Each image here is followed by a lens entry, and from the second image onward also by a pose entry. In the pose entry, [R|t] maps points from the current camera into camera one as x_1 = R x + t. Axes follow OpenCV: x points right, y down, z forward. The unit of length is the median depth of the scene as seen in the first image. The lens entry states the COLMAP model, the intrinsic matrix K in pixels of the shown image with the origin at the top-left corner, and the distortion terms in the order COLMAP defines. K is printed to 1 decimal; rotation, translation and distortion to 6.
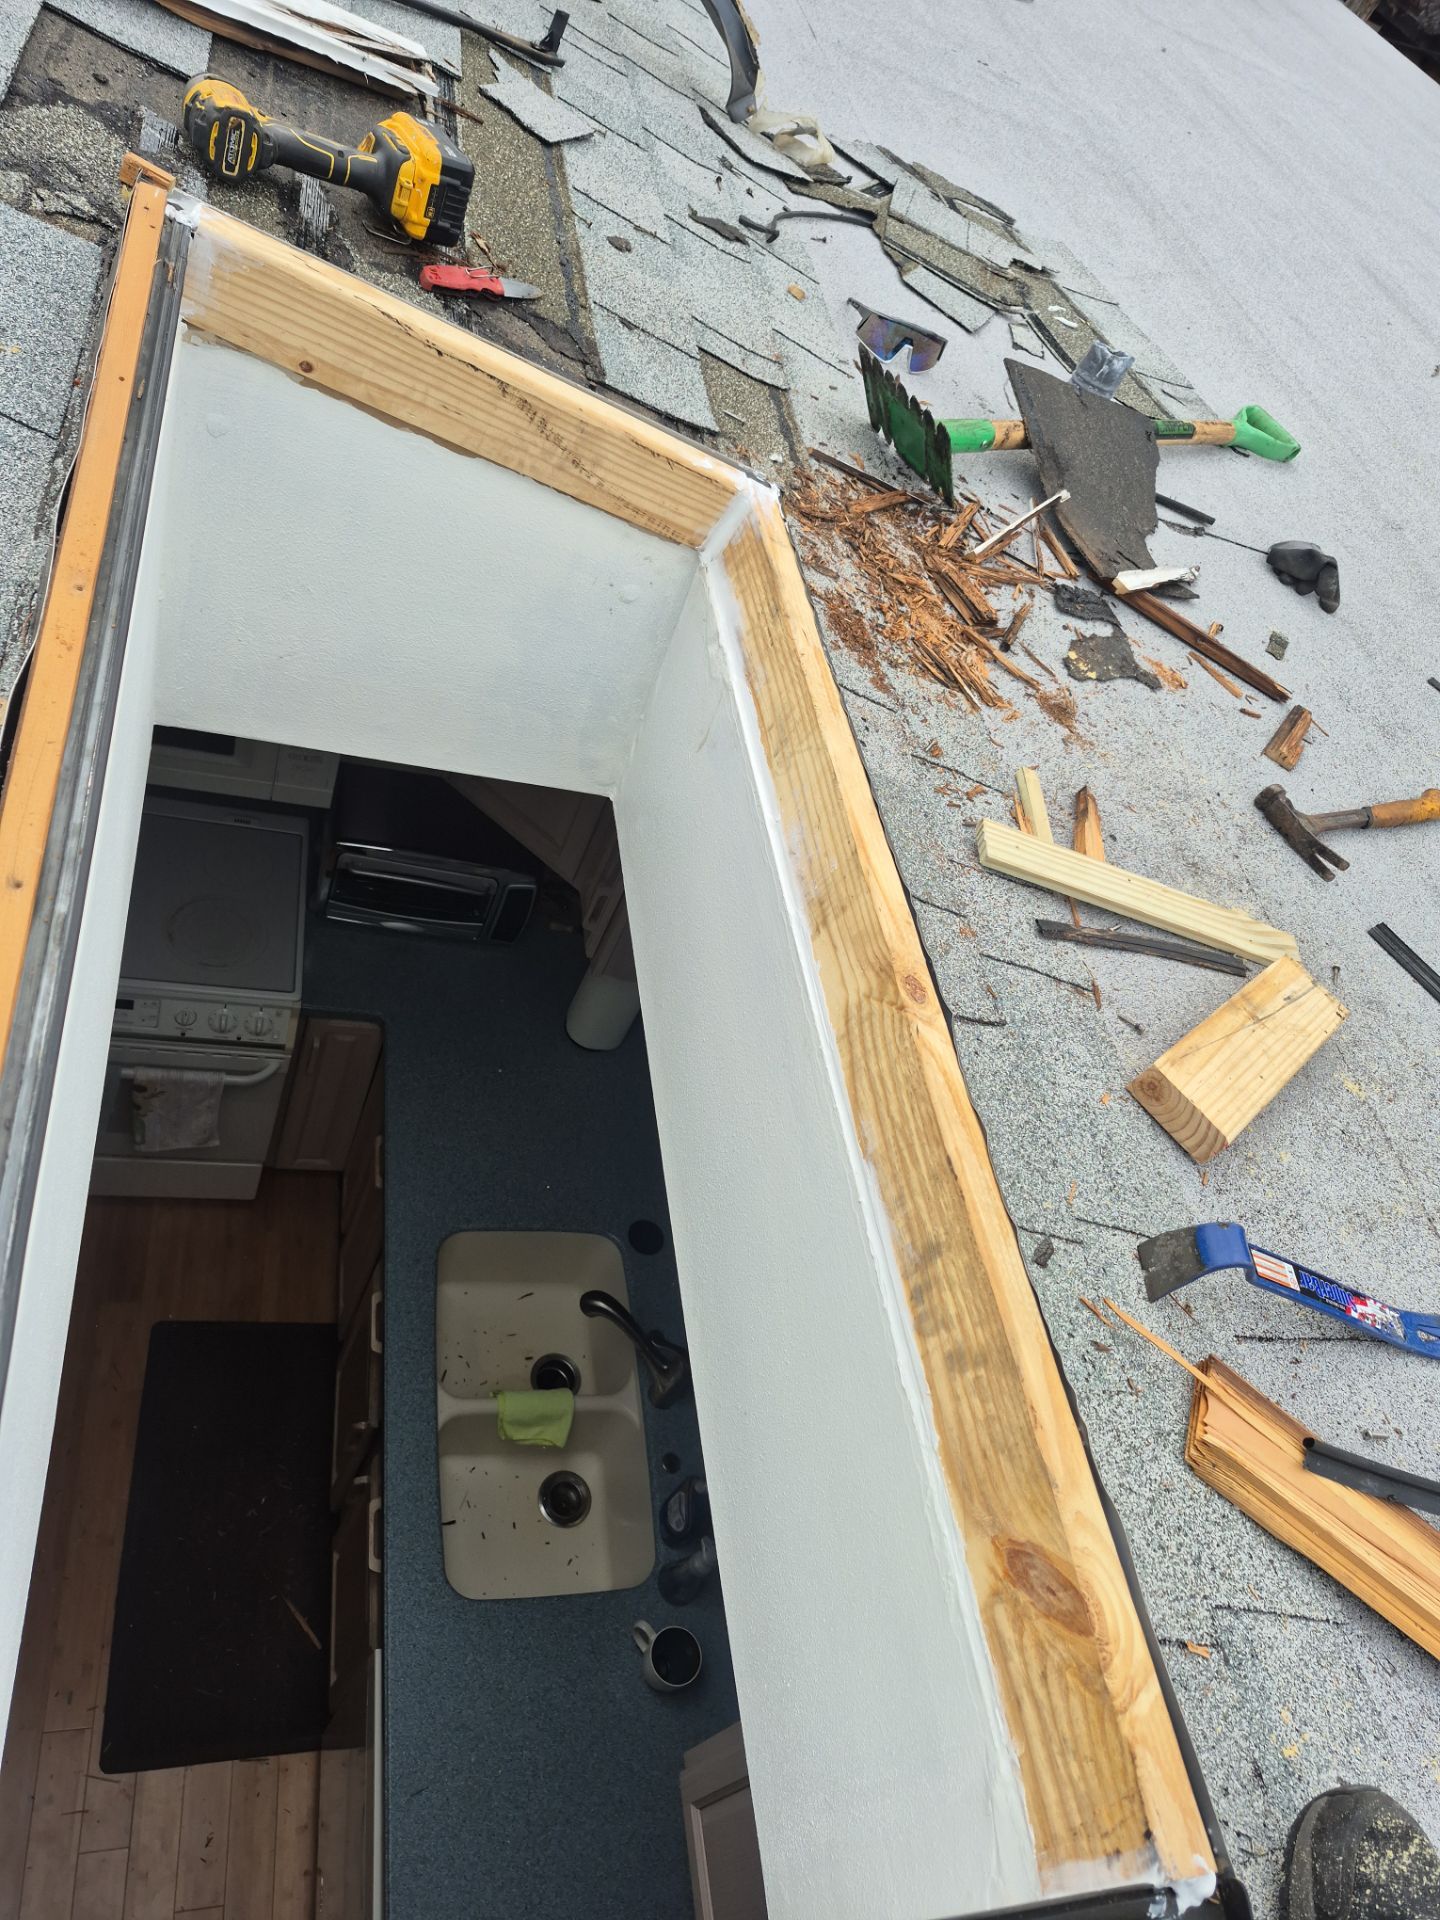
lens RADIAL K [[1340.6, 0, 728.2], [0, 1340.6, 952.3], [0, 0, 1]] dist [0.044772, -0.048695]
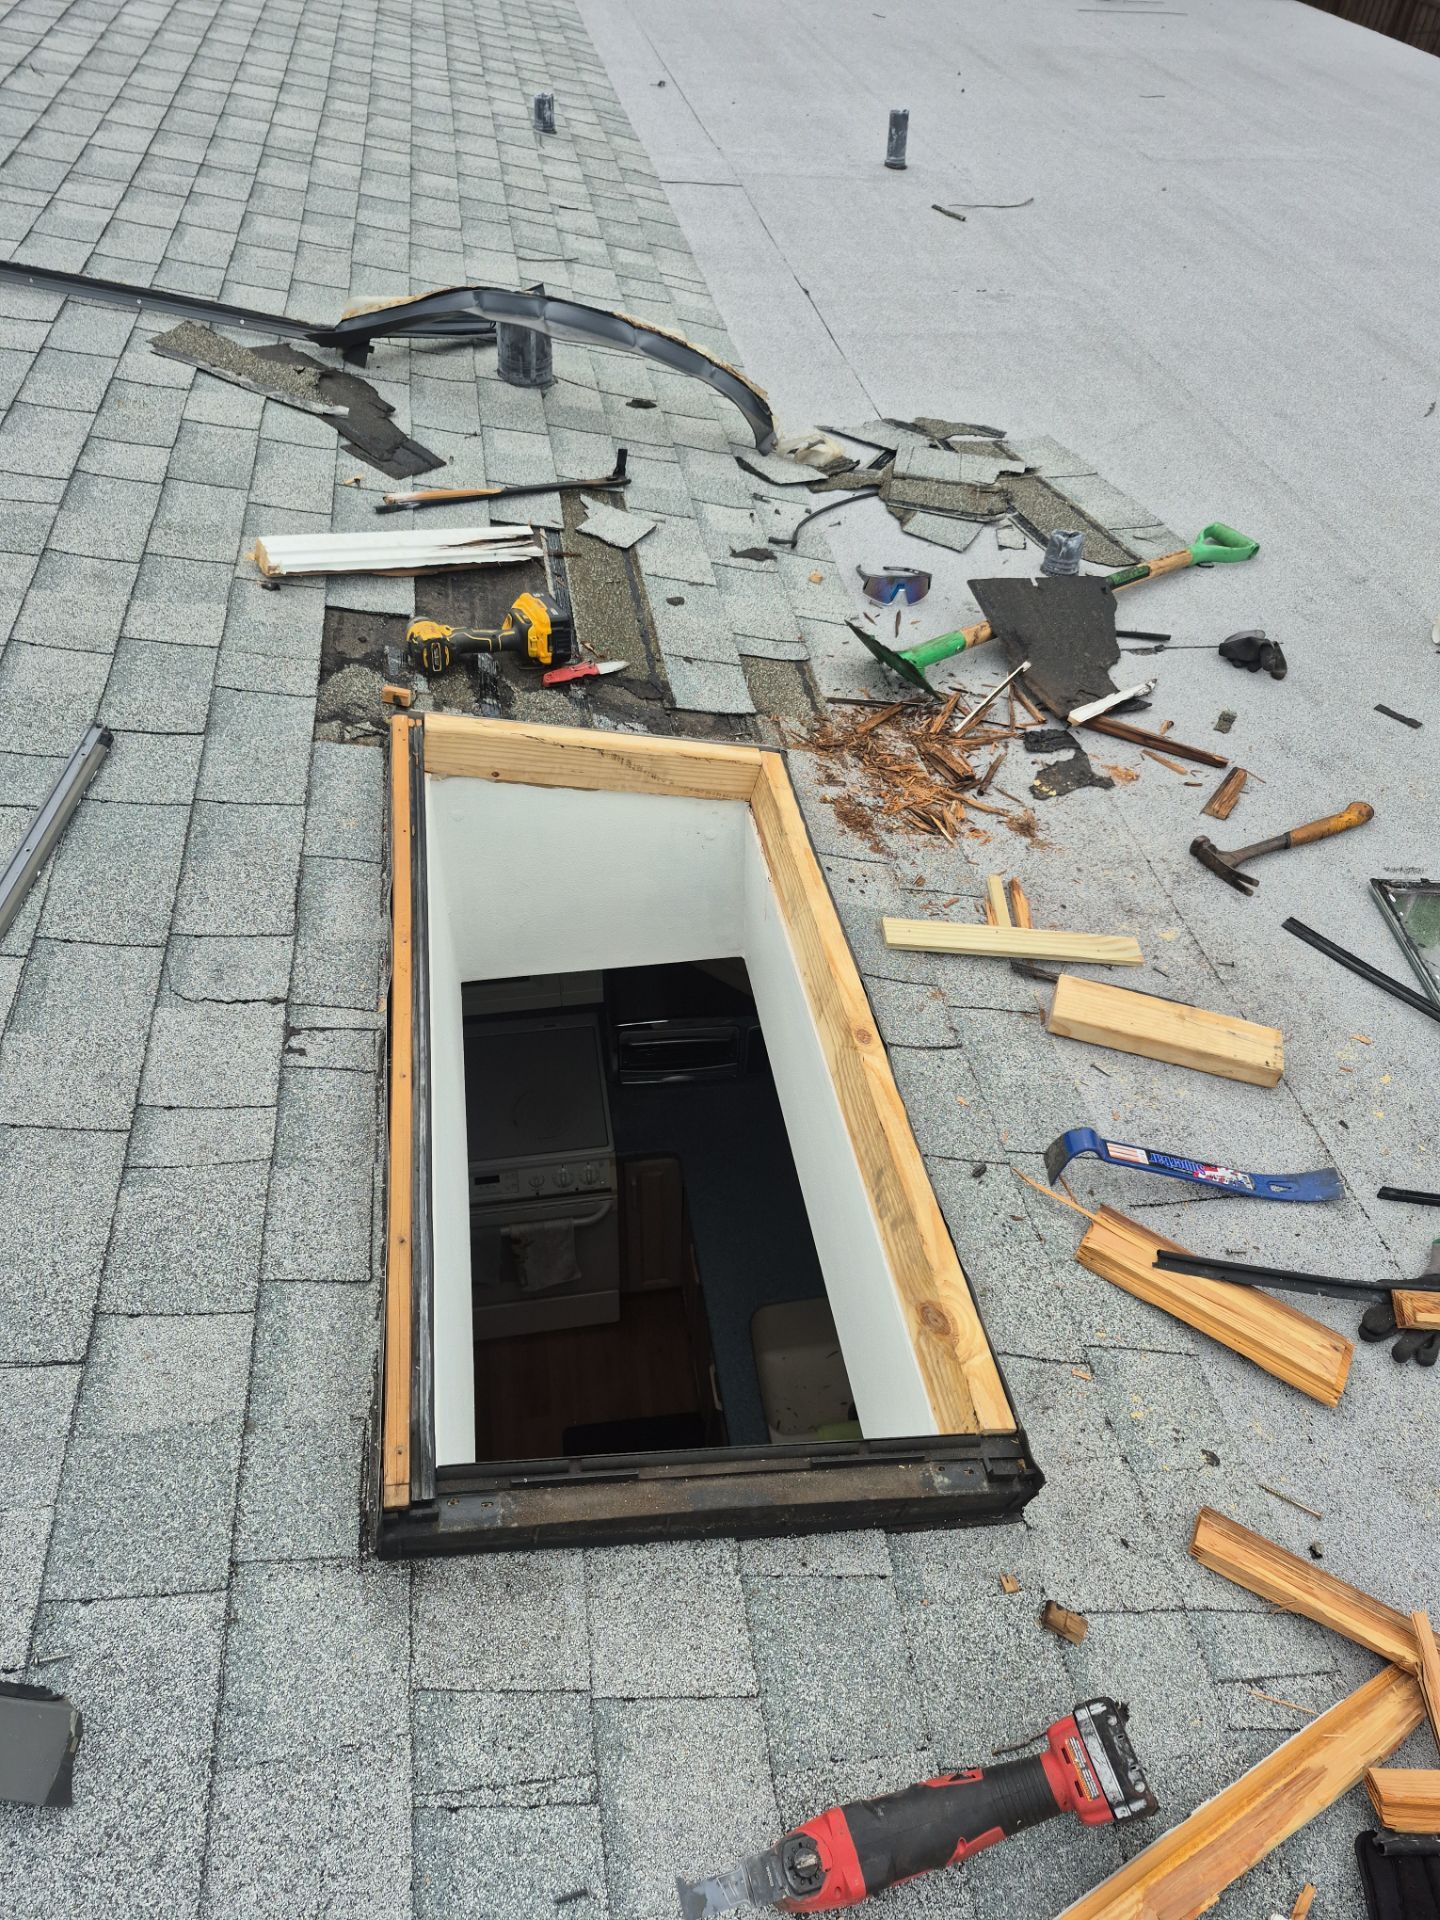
lens RADIAL K [[1340.6, 0, 730.4], [0, 1340.6, 954.9], [0, 0, 1]] dist [0.044772, -0.048695]
pose [[0.946526, -0.232445, -0.223734, 0.217242], [0.210683, 0.970528, -0.117001, 0.050986], [0.244337, 0.063607, 0.967602, -0.421827]]
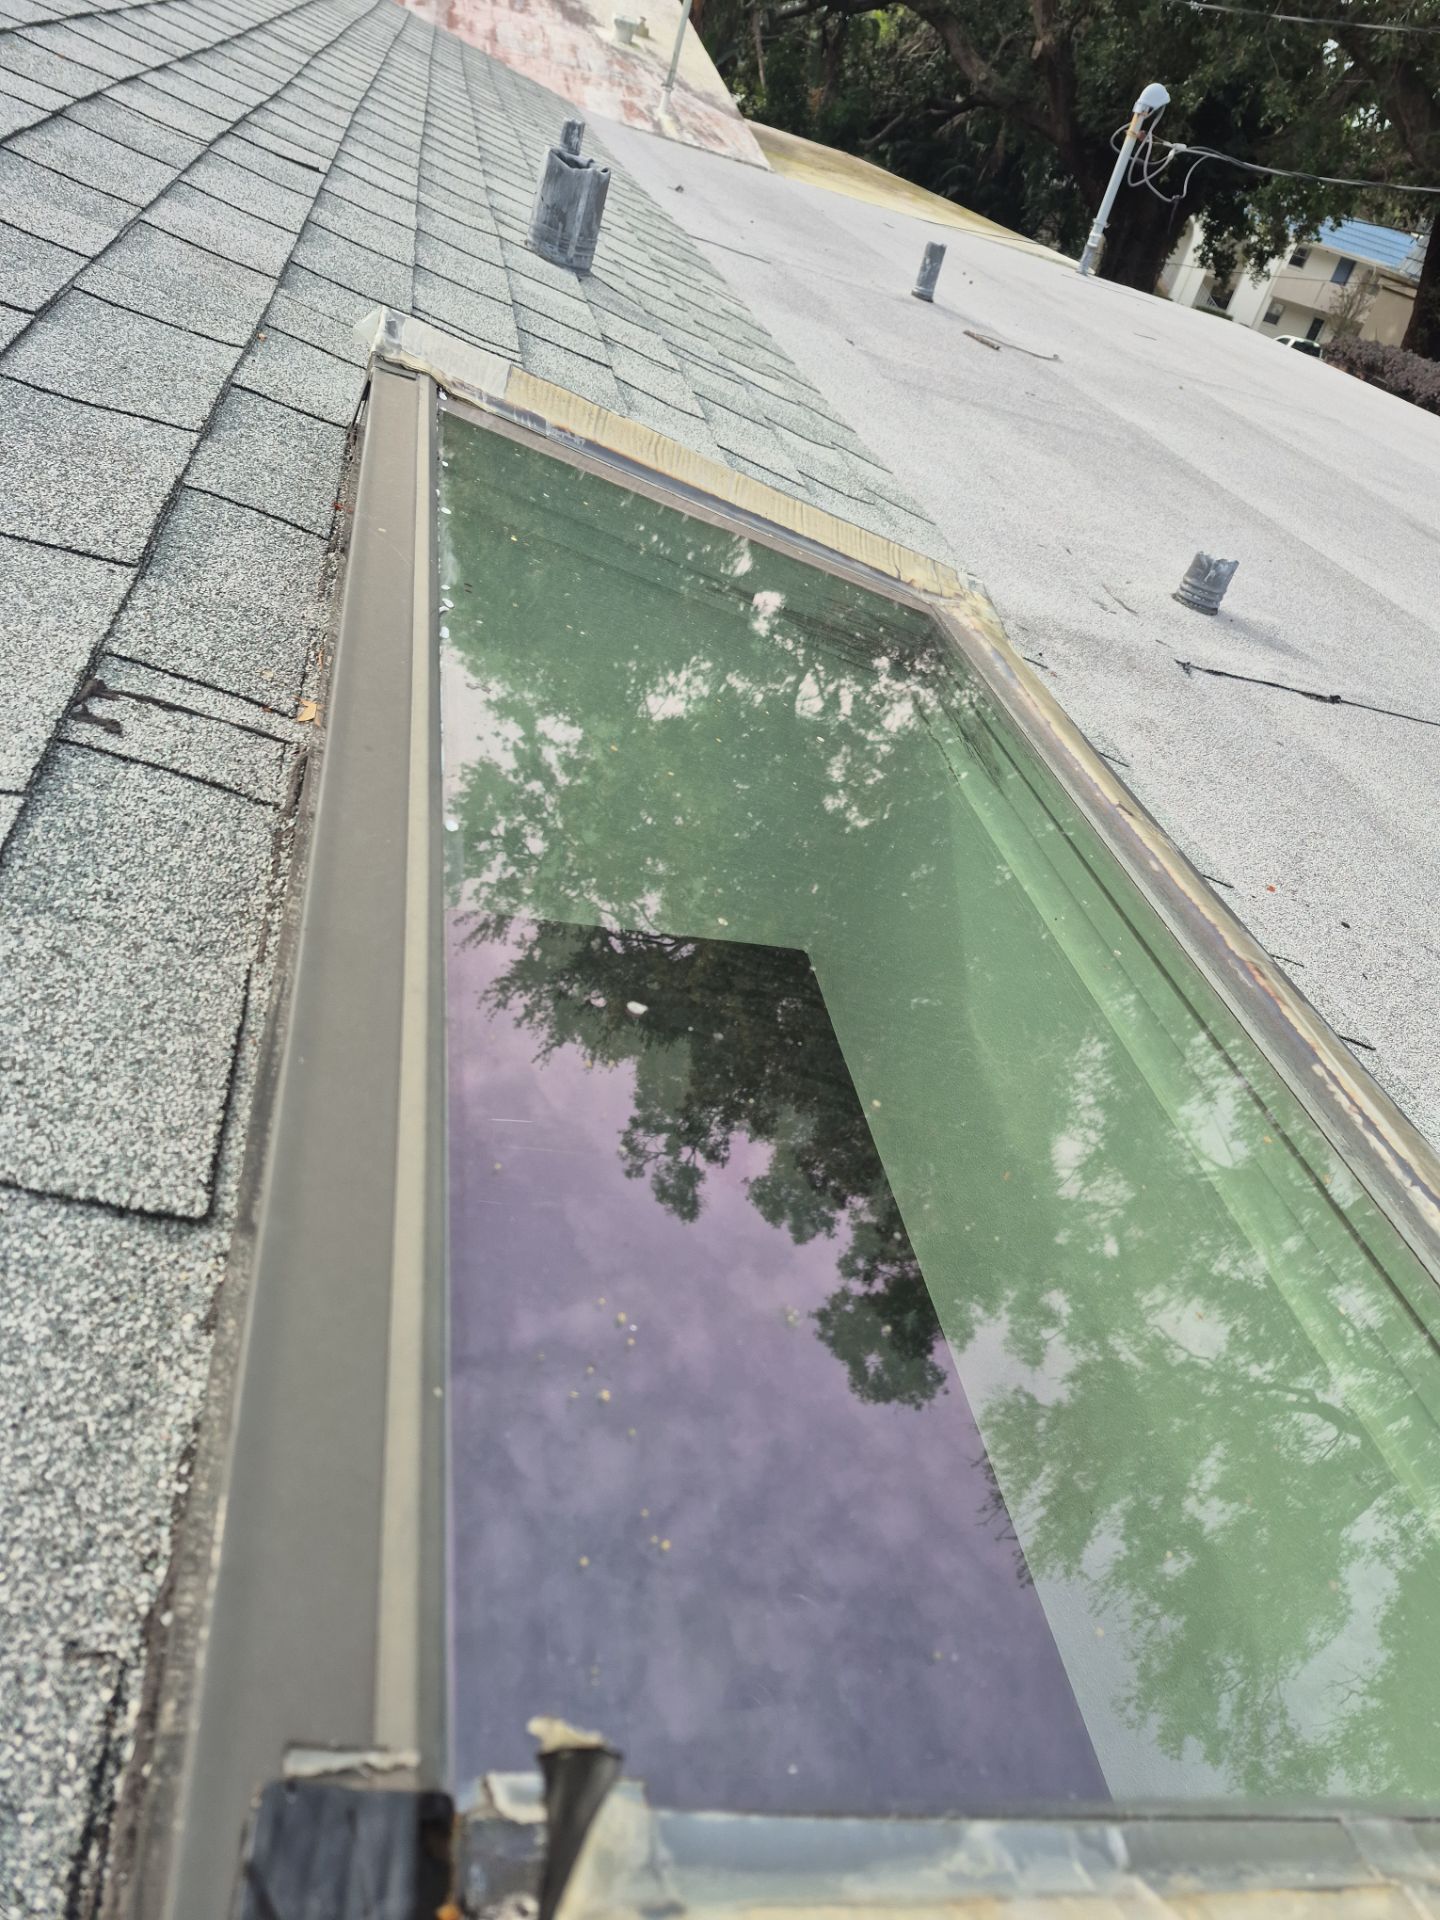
lens RADIAL K [[1340.6, 0, 748.2], [0, 1340.6, 966.5], [0, 0, 1]] dist [0.044772, -0.048695]
pose [[0.994587, -0.095017, -0.042057, -0.082592], [0.081357, 0.963871, -0.253642, 0.127576], [0.064637, 0.248847, 0.966383, 0.042556]]
